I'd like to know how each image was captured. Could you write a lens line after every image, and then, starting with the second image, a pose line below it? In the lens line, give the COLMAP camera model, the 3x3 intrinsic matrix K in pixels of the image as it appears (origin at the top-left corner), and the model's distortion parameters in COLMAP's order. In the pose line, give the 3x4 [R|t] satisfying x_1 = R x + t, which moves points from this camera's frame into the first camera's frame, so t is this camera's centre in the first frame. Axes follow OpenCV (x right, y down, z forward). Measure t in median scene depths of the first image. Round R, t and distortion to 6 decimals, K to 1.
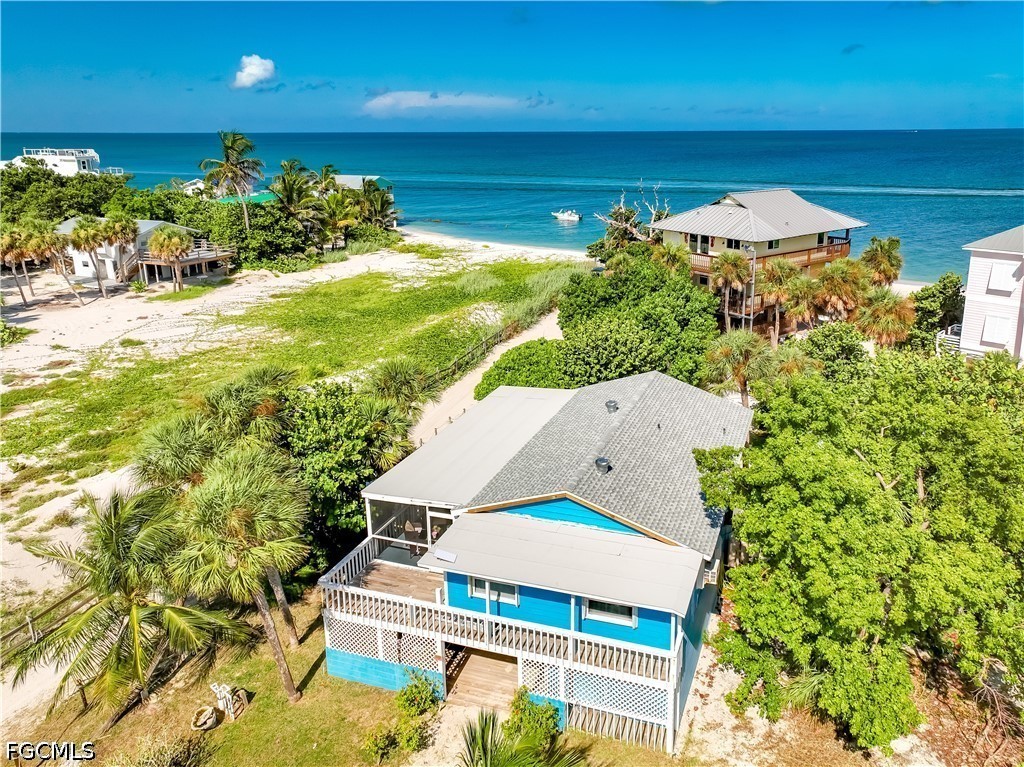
lens RADIAL K [[751.4, 0, 596.7], [0, 751.4, 322.0], [0, 0, 1]] dist [0.001711, 0.001207]
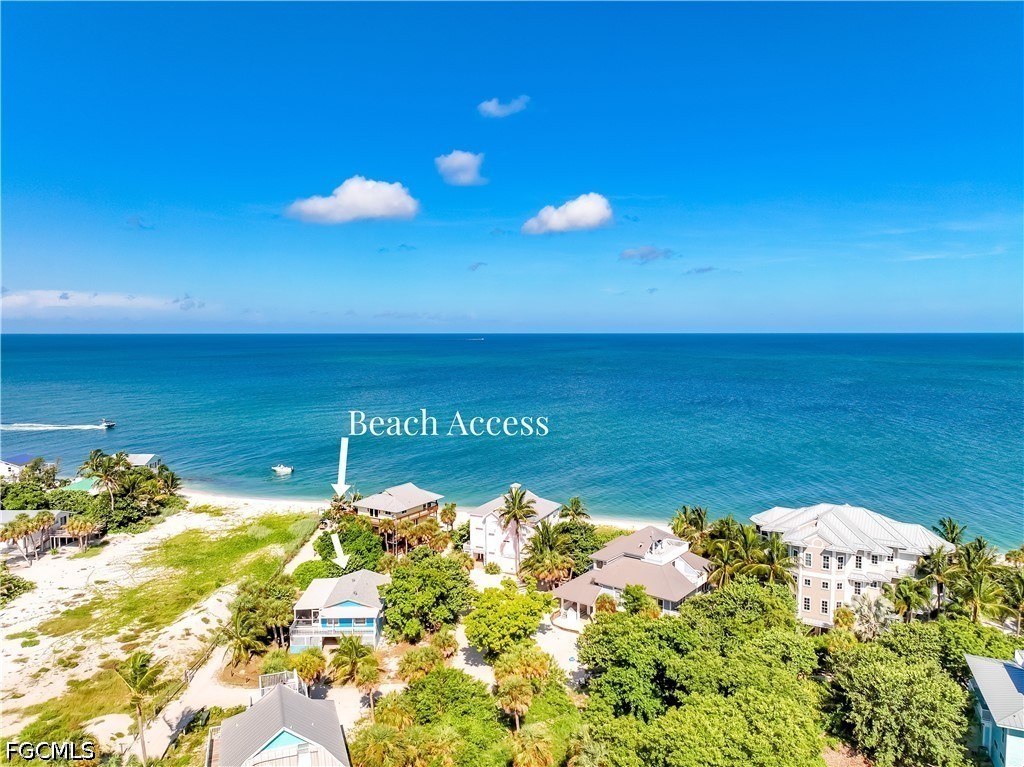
lens RADIAL K [[747.0, 0, 512.0], [0, 747.0, 383.5], [0, 0, 1]] dist [0.010267, 0.010839]
pose [[0.947140, -0.024883, 0.319855, -0.204485], [0.077744, 0.985073, -0.153578, -0.112231], [-0.311259, 0.170327, 0.934937, -1.476447]]
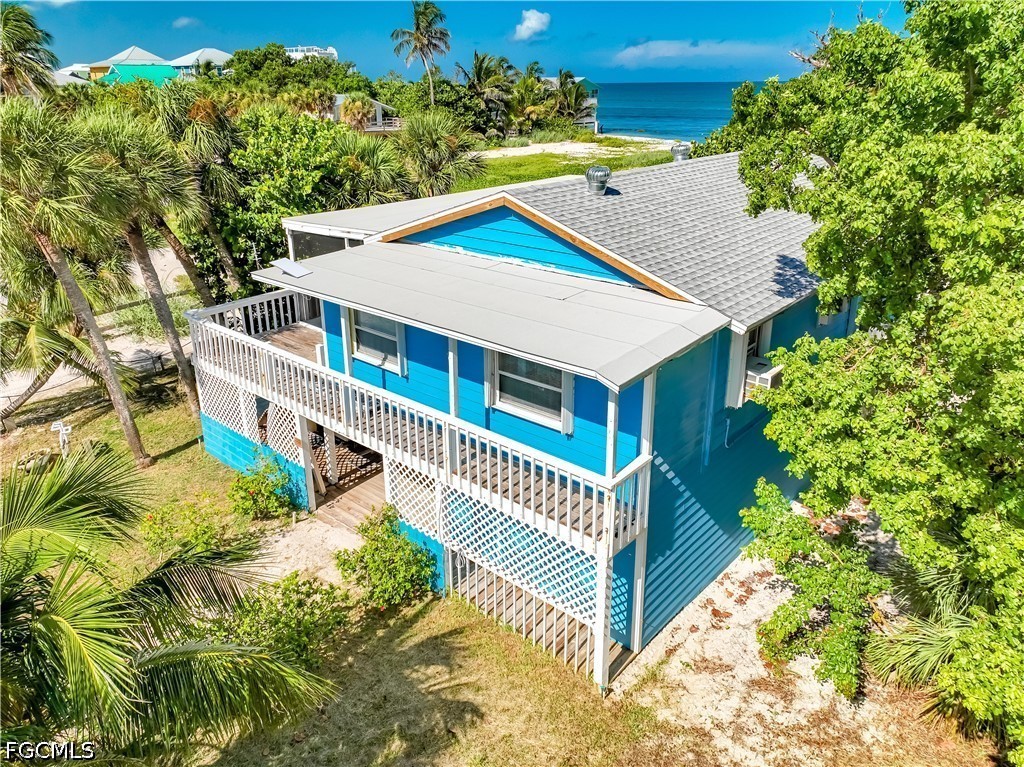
lens RADIAL K [[736.8, 0, 519.4], [0, 736.8, 341.2], [0, 0, 1]] dist [0.003910, 0.001915]
pose [[0.916435, 0.128798, -0.378891, 0.075862], [-0.095795, 0.989870, 0.104786, 0.110002], [0.388550, -0.059734, 0.919490, 0.198063]]
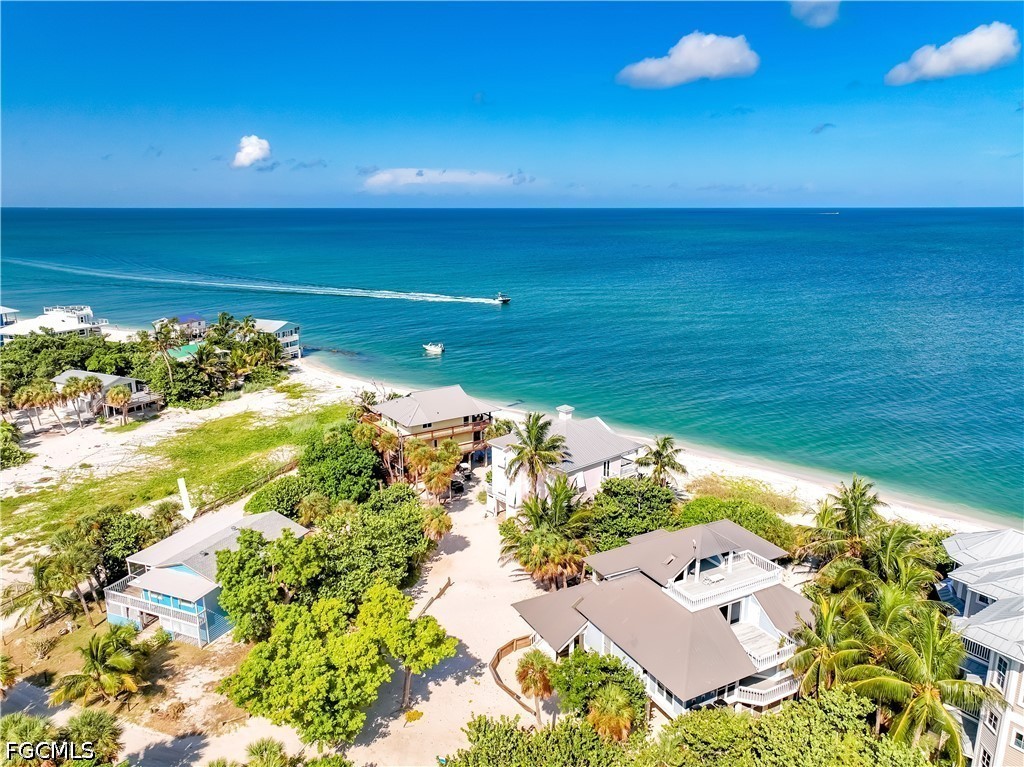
lens RADIAL K [[747.0, 0, 512.0], [0, 747.0, 383.5], [0, 0, 1]] dist [0.010267, 0.010839]
pose [[0.993793, 0.023440, -0.108750, 0.618067], [-0.024116, 0.999697, -0.004905, -0.195929], [0.108602, 0.007497, 0.994057, -0.711369]]
